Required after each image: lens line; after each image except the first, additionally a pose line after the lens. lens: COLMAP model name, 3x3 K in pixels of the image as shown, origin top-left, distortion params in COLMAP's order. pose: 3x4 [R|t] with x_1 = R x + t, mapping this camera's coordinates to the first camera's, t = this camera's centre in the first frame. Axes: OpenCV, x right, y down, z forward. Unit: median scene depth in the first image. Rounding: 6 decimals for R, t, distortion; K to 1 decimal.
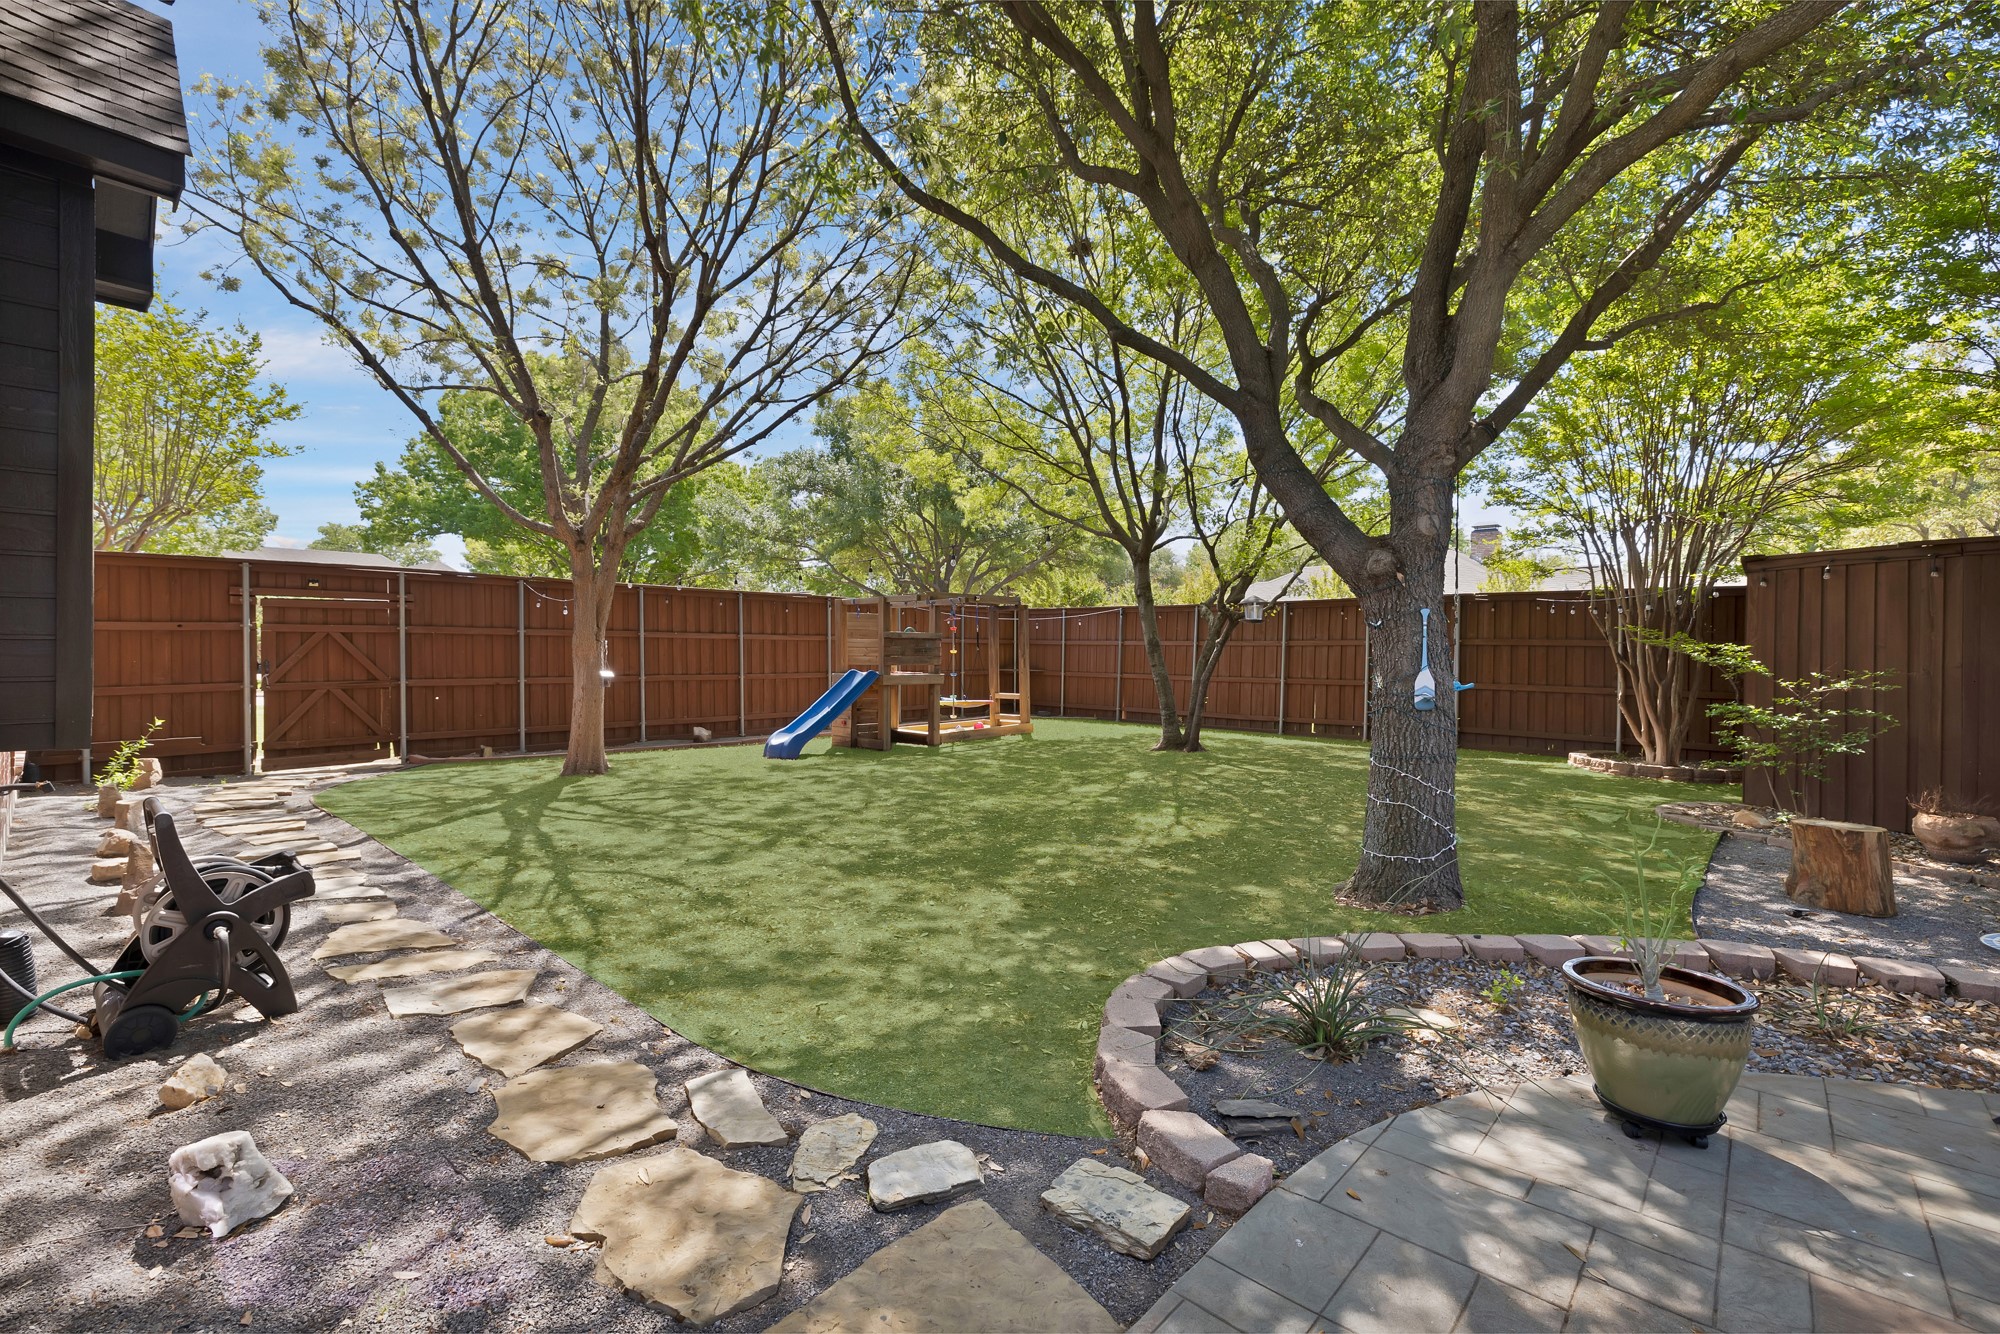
lens RADIAL K [[861.6, 0, 1000.9], [0, 861.6, 661.7], [0, 0, 1]] dist [0.000242, 0.000514]
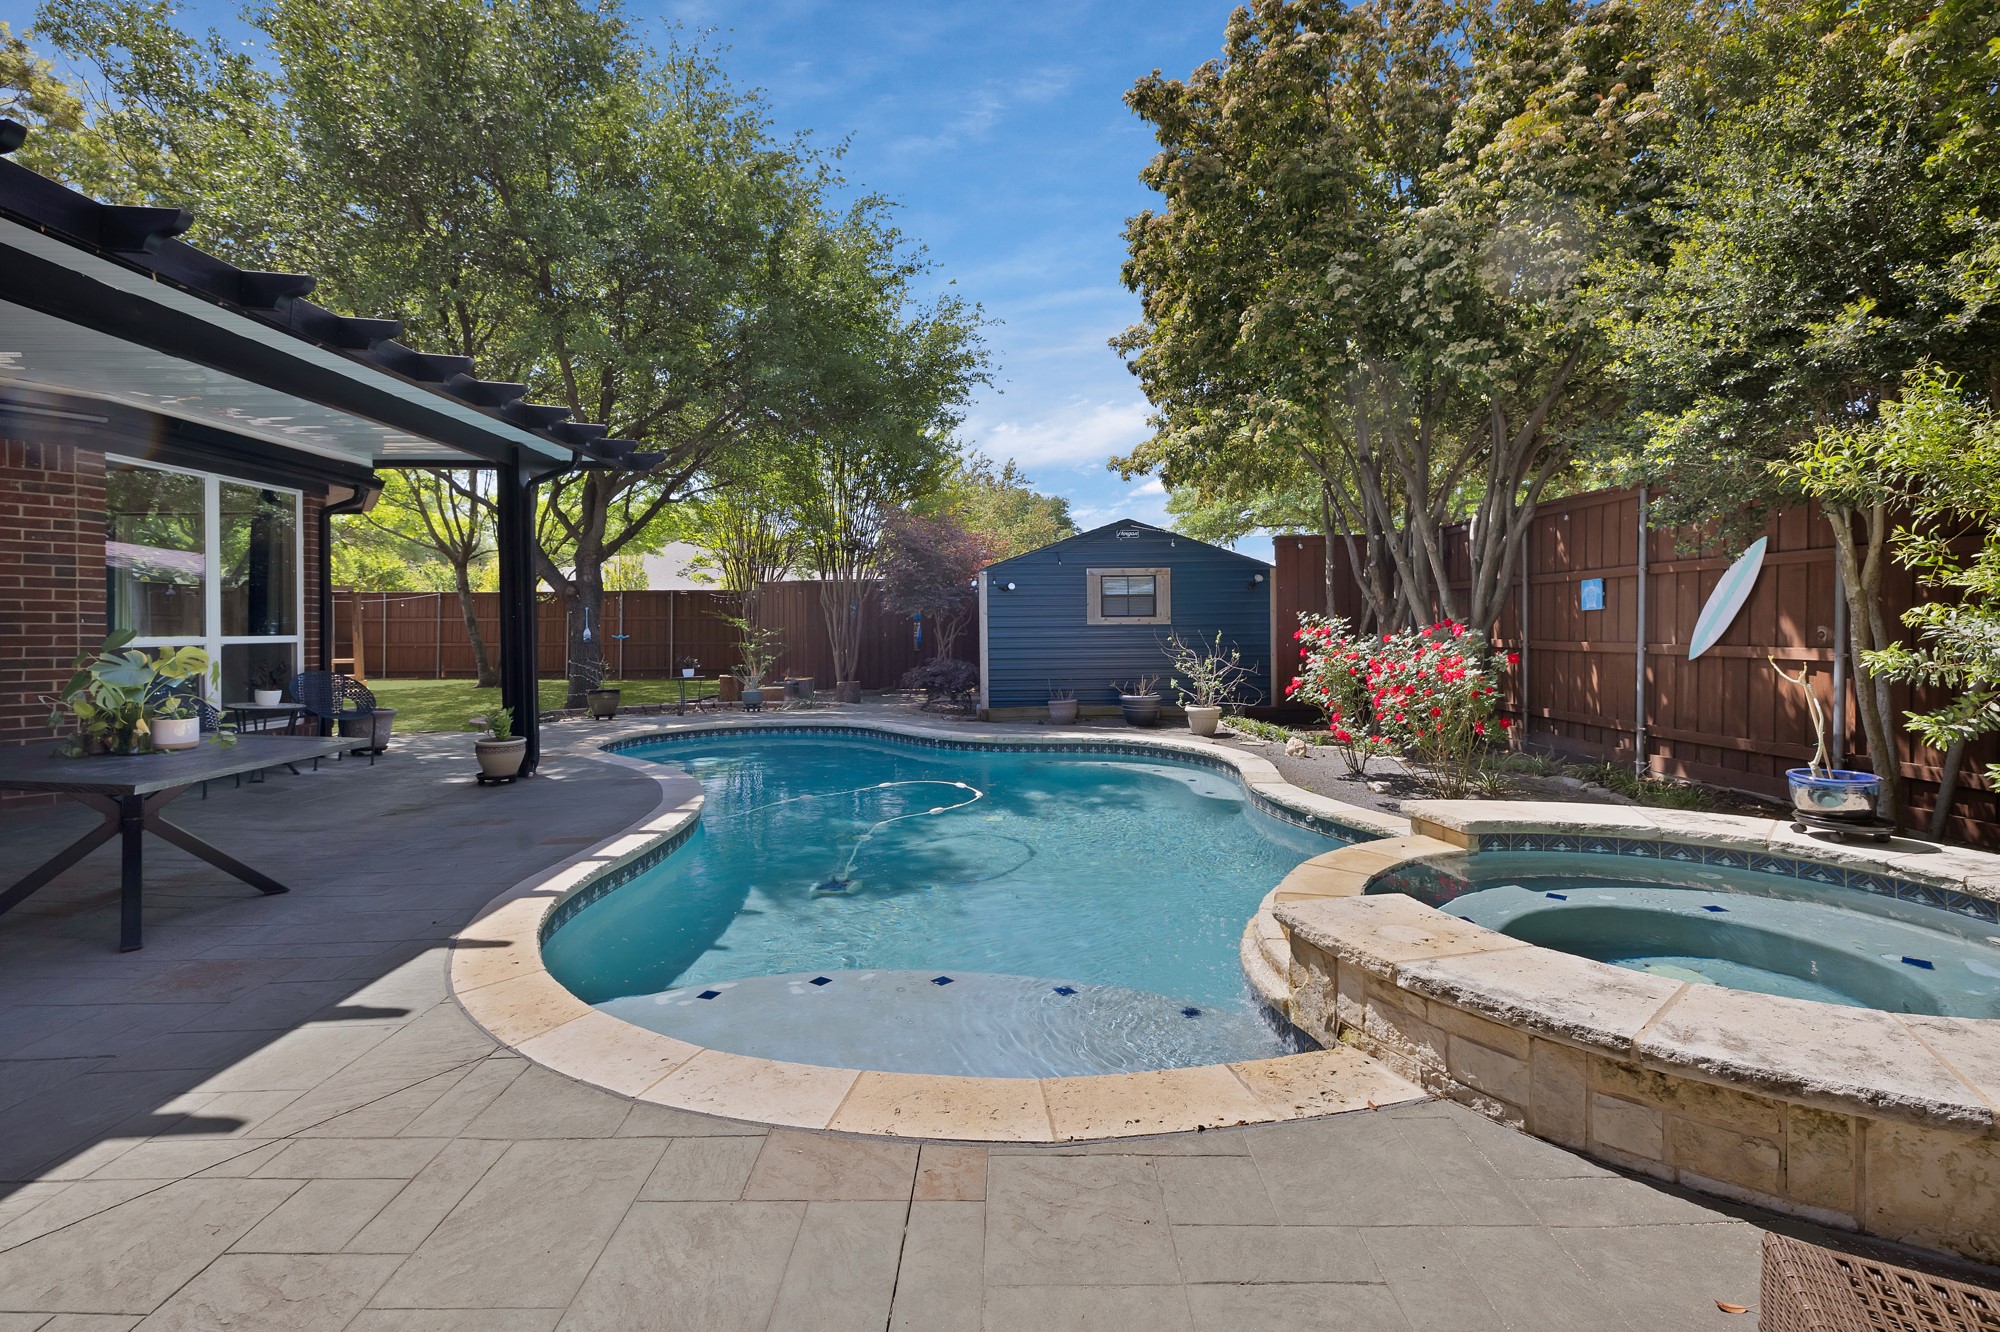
lens RADIAL K [[861.6, 0, 1009.8], [0, 861.6, 621.9], [0, 0, 1]] dist [0.000242, 0.000514]
pose [[0.734165, -0.008502, 0.678918, -0.168483], [0.020390, 0.999747, -0.009530, 0.016986], [-0.678665, 0.020839, 0.734152, -0.815477]]
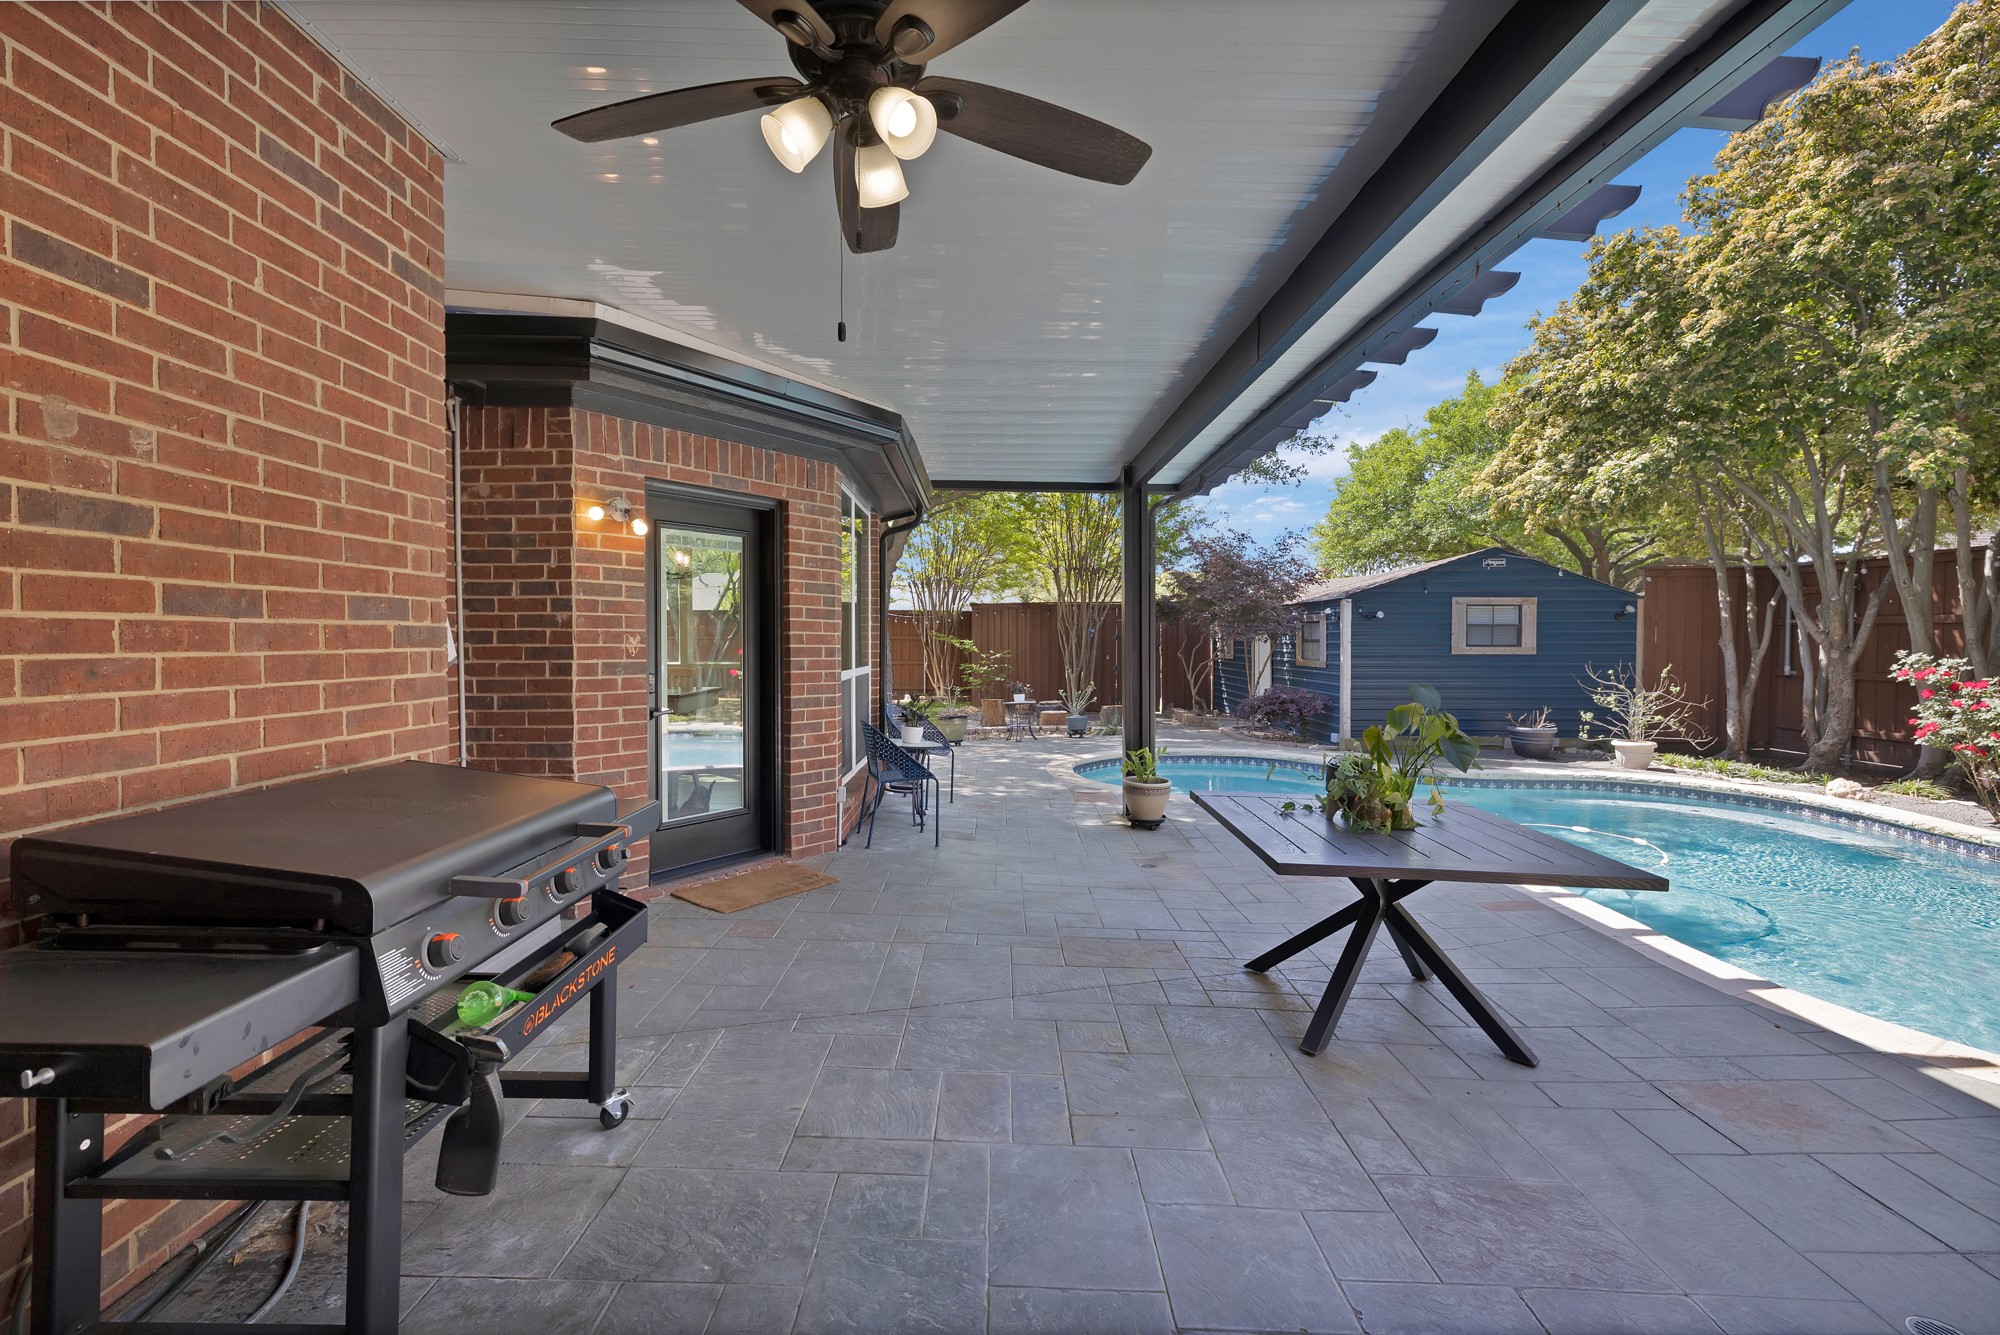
lens RADIAL K [[861.6, 0, 1045.6], [0, 861.6, 638.8], [0, 0, 1]] dist [0.000242, 0.000514]
pose [[0.706136, -0.004485, 0.708062, -0.427425], [0.012229, 0.999908, -0.005861, -0.003581], [-0.707971, 0.012797, 0.706126, -0.520697]]
